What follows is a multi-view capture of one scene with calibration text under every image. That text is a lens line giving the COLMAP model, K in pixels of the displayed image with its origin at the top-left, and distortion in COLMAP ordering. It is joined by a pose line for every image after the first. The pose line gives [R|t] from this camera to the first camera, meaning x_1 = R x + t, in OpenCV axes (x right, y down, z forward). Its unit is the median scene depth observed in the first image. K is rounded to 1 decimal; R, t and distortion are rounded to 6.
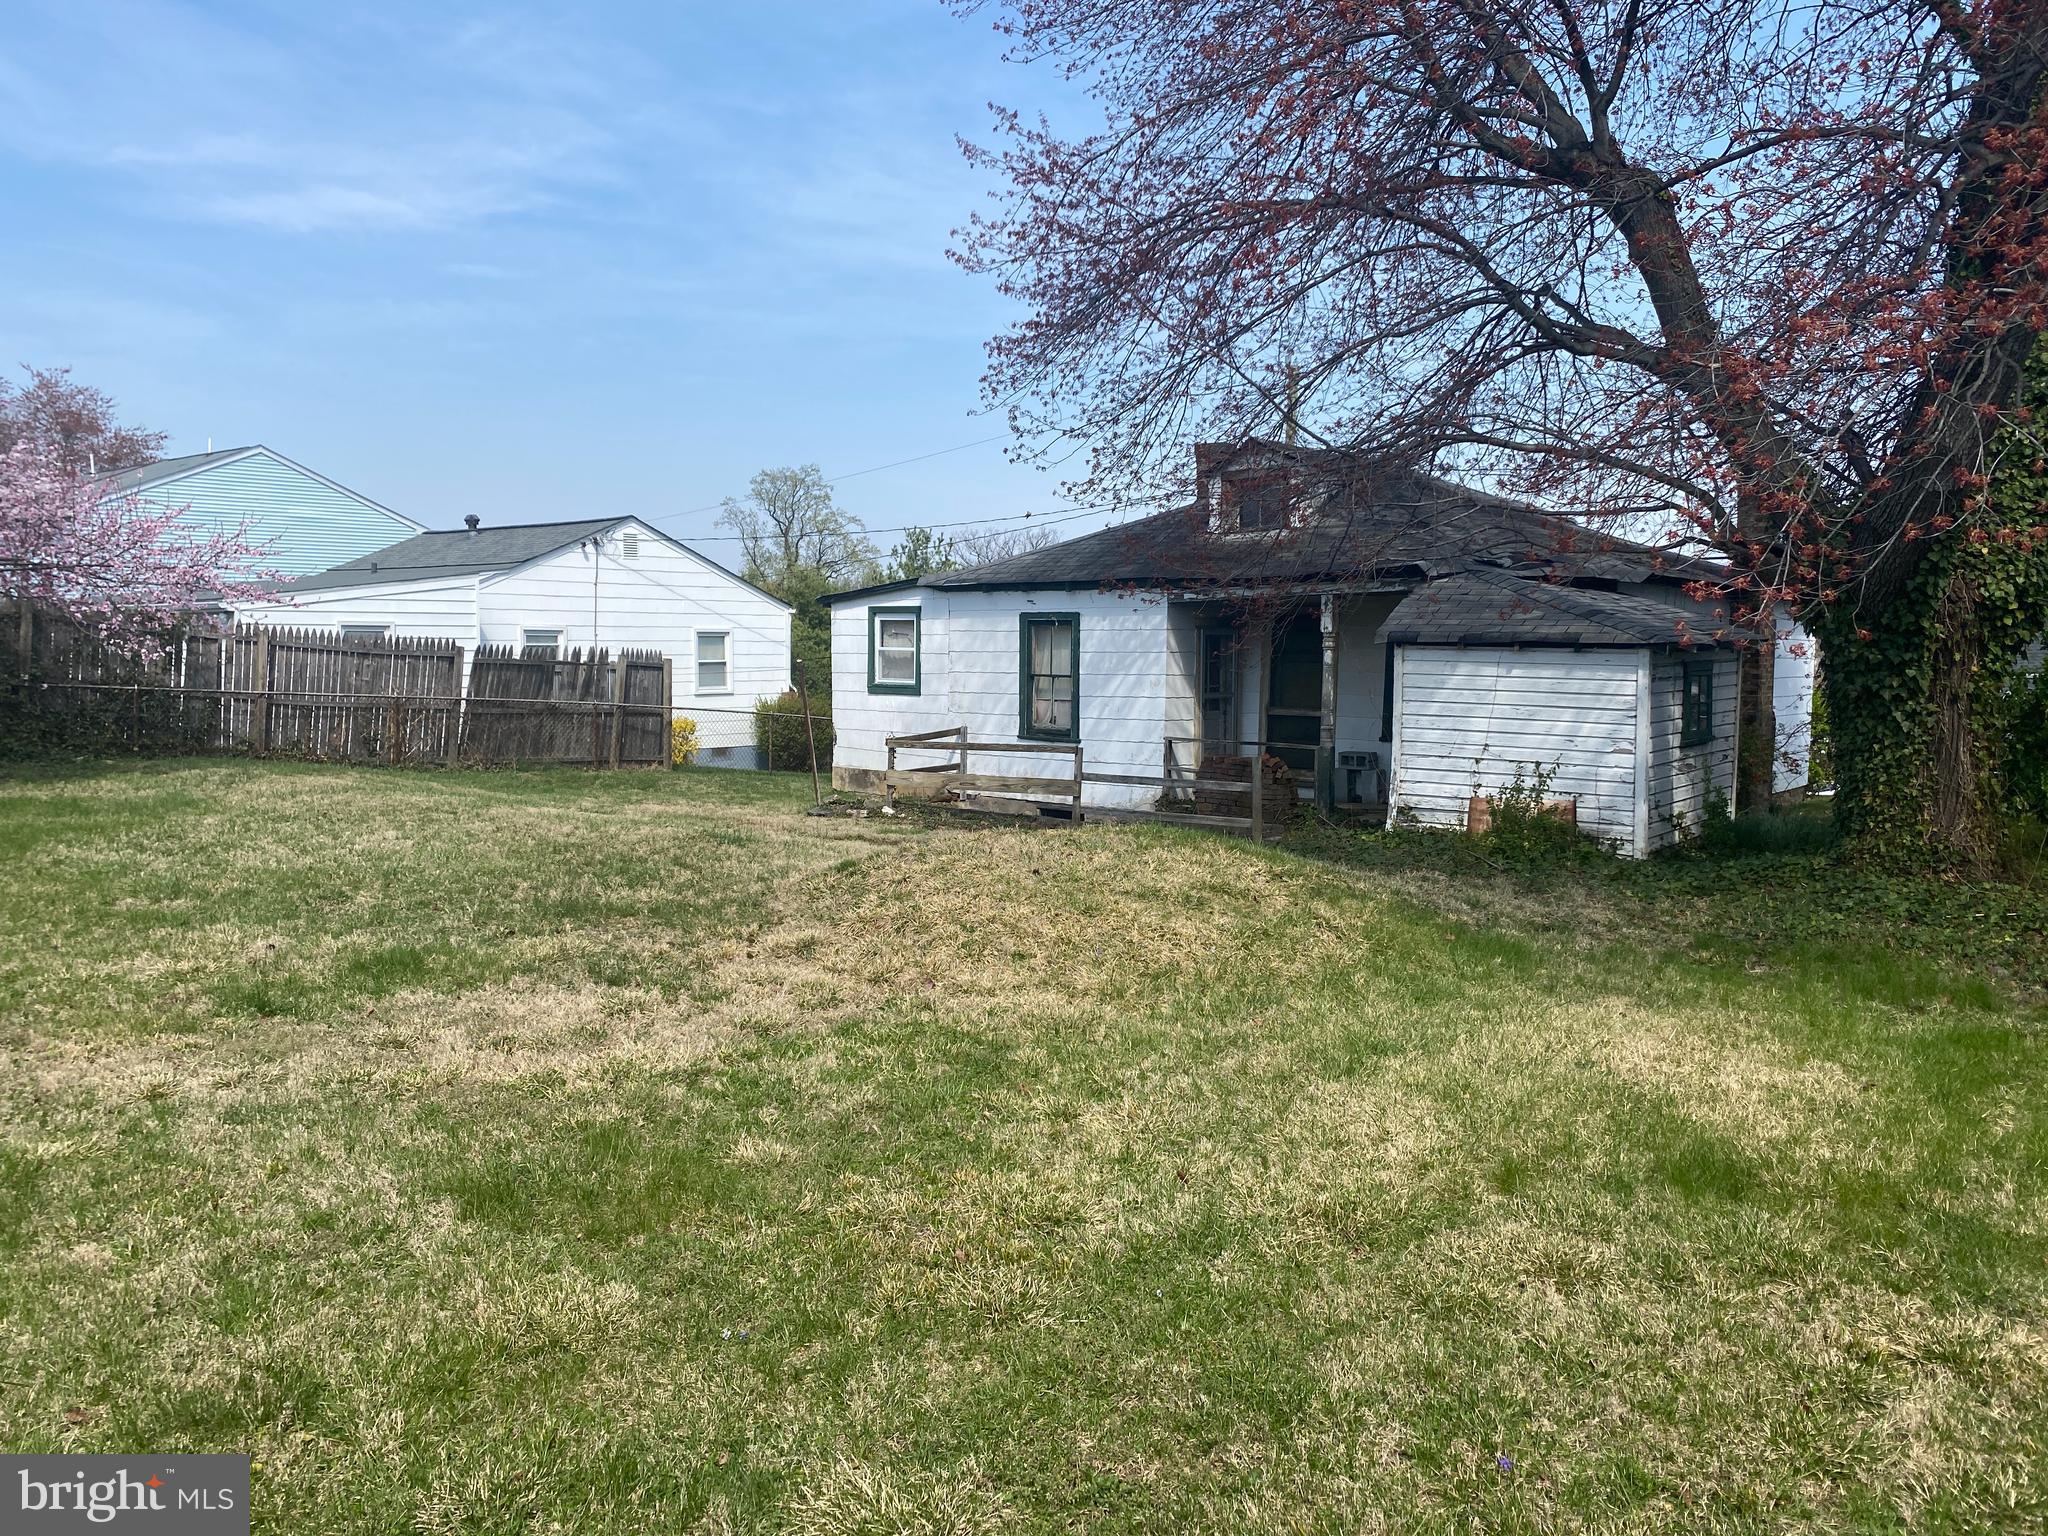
lens RADIAL K [[1529.6, 0, 1020.2], [0, 1529.6, 773.5], [0, 0, 1]] dist [0.038486, -0.009934]
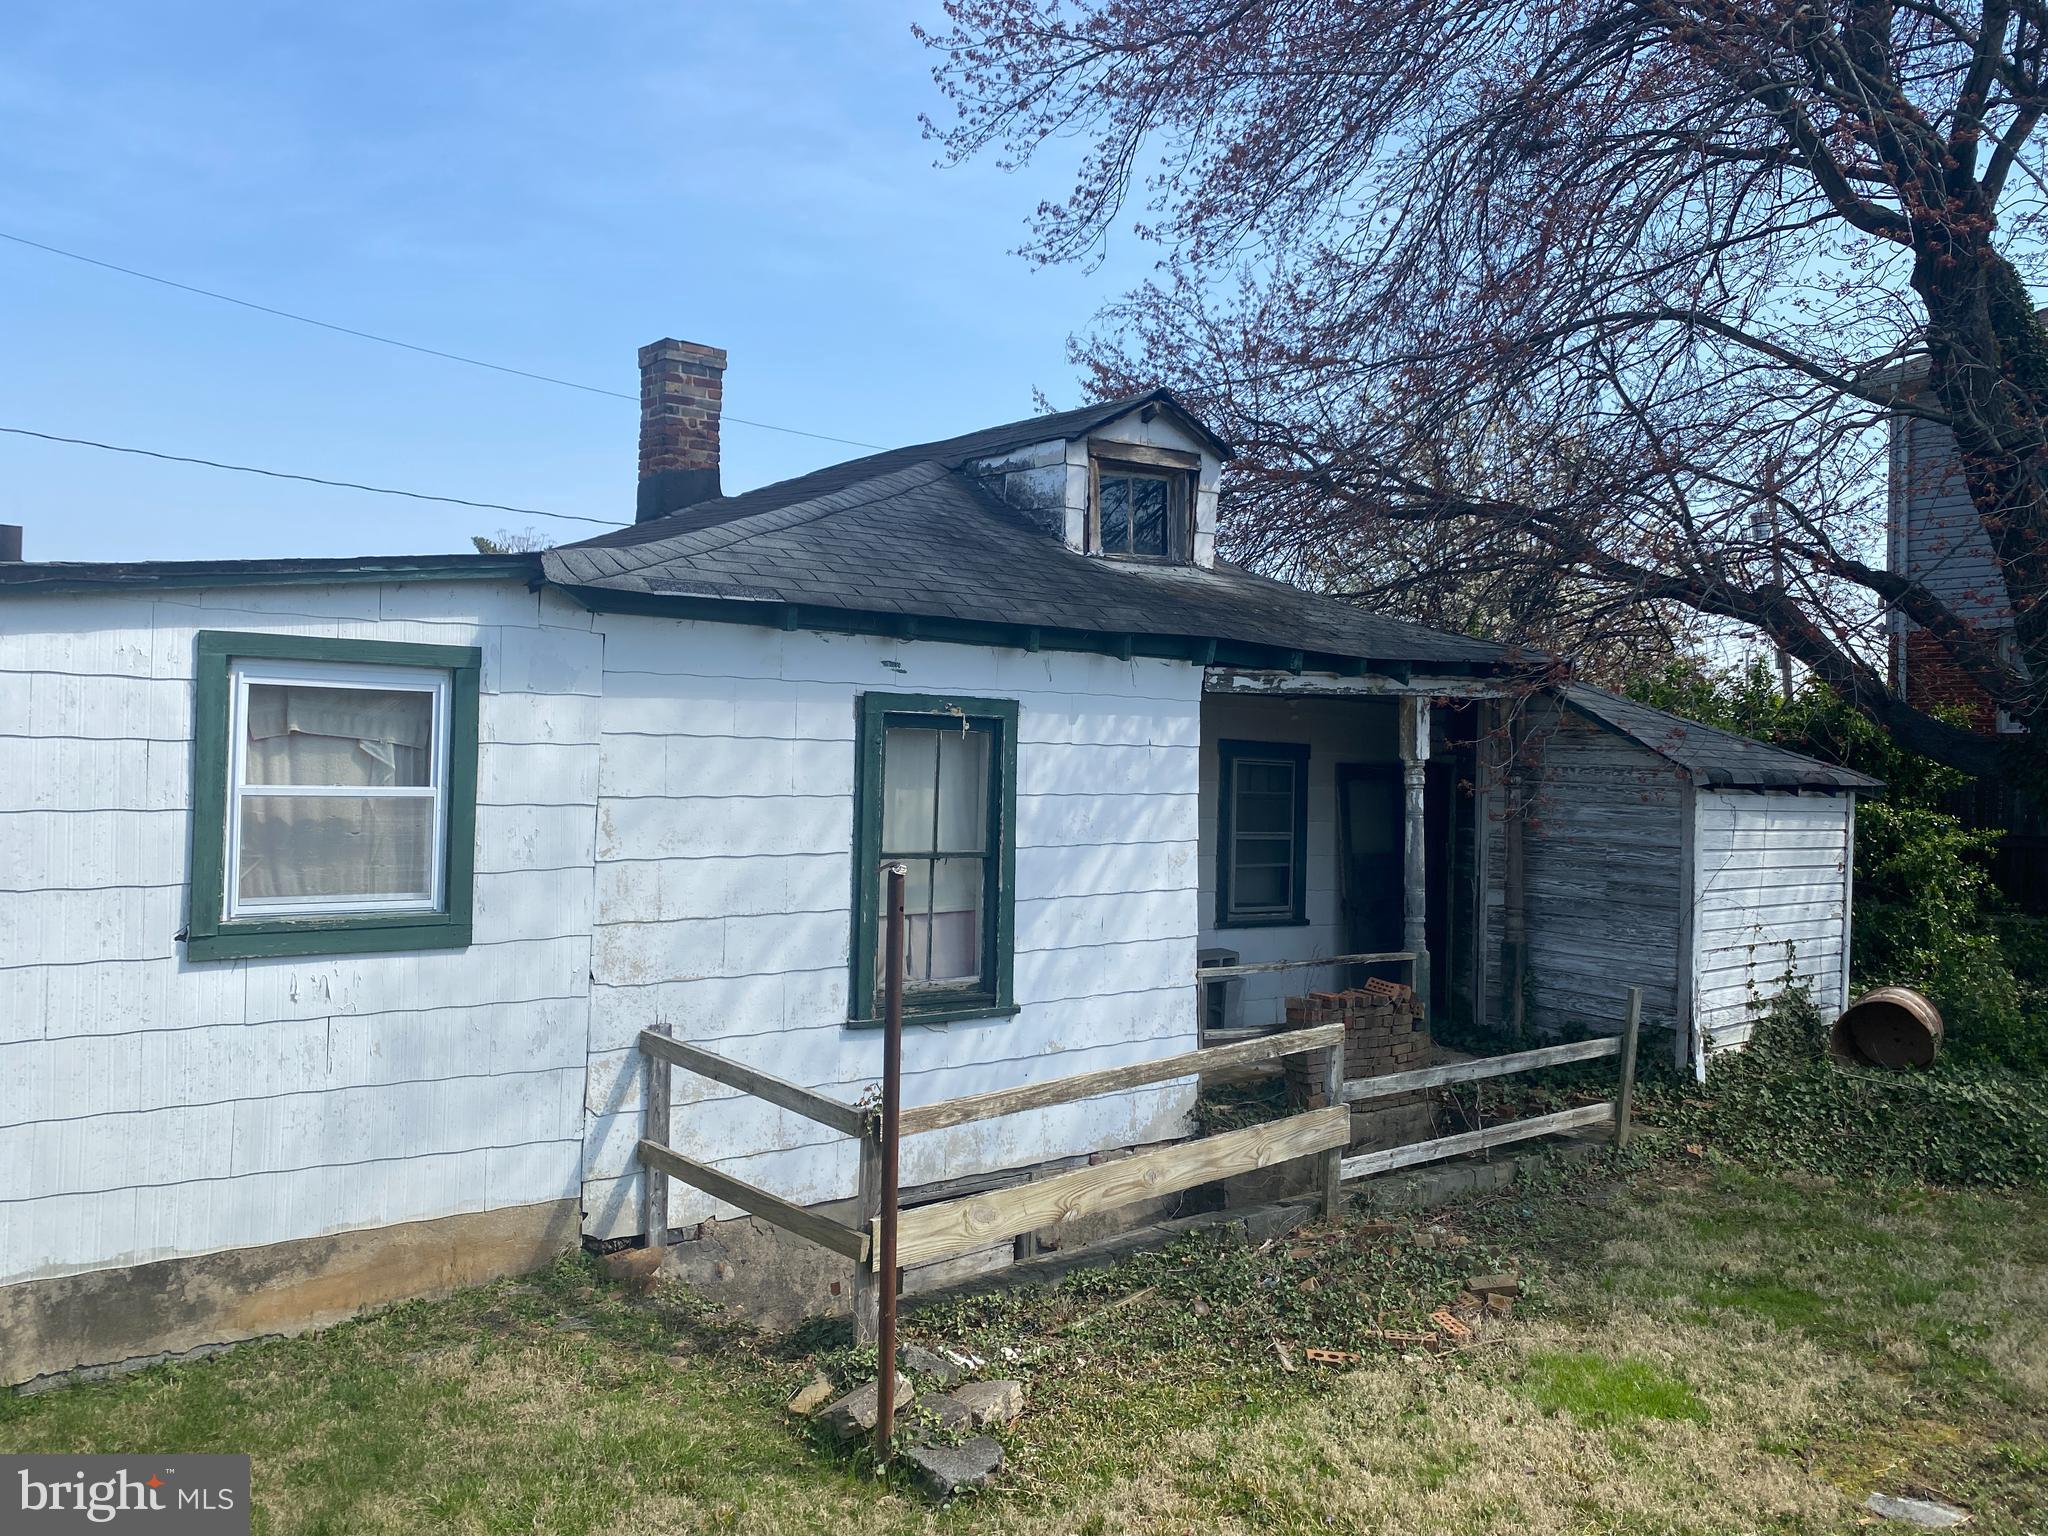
lens RADIAL K [[1529.6, 0, 1026.8], [0, 1529.6, 756.2], [0, 0, 1]] dist [0.038486, -0.009934]
pose [[0.213236, 0.000525, 0.977001, -0.366360], [0.063430, 0.997883, -0.014381, -0.083954], [-0.974939, 0.065038, 0.212752, 0.906247]]
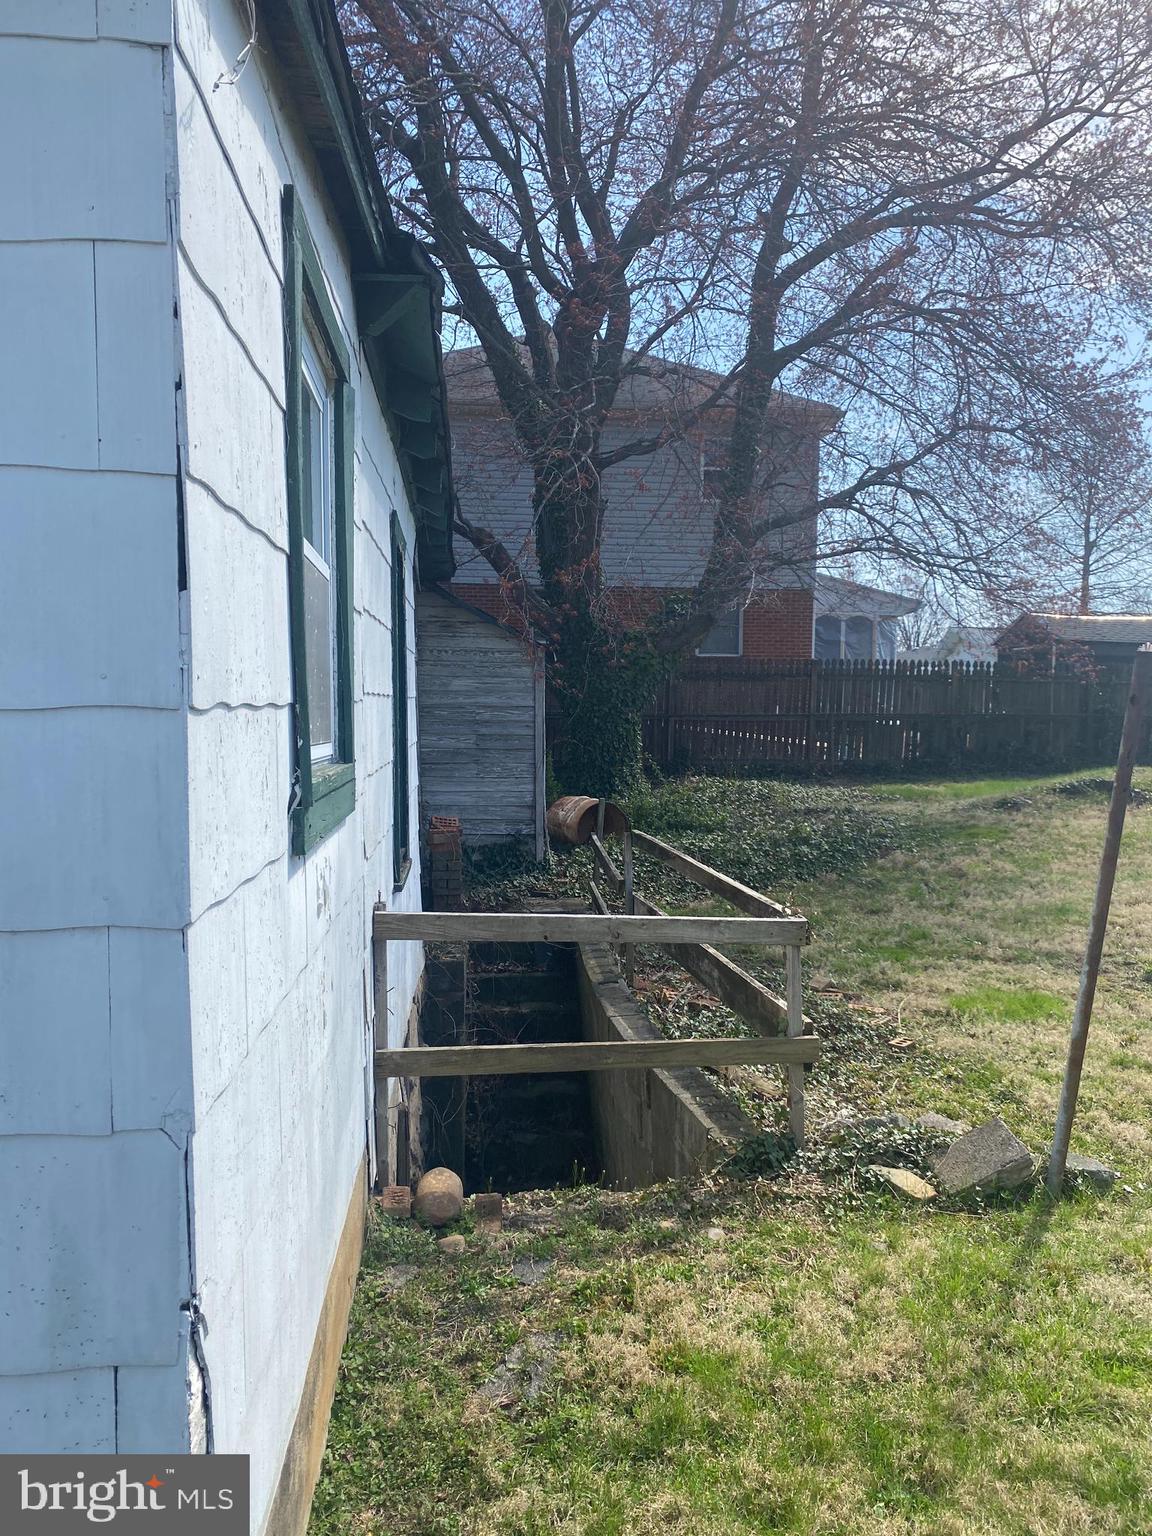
lens RADIAL K [[1147.2, 0, 578.0], [0, 1147.2, 771.6], [0, 0, 1]] dist [0.038486, -0.009934]
pose [[-0.709421, -0.041113, 0.703585, -0.203222], [0.056053, 0.991844, 0.114474, -0.076740], [-0.702553, 0.120648, -0.701330, 1.193269]]
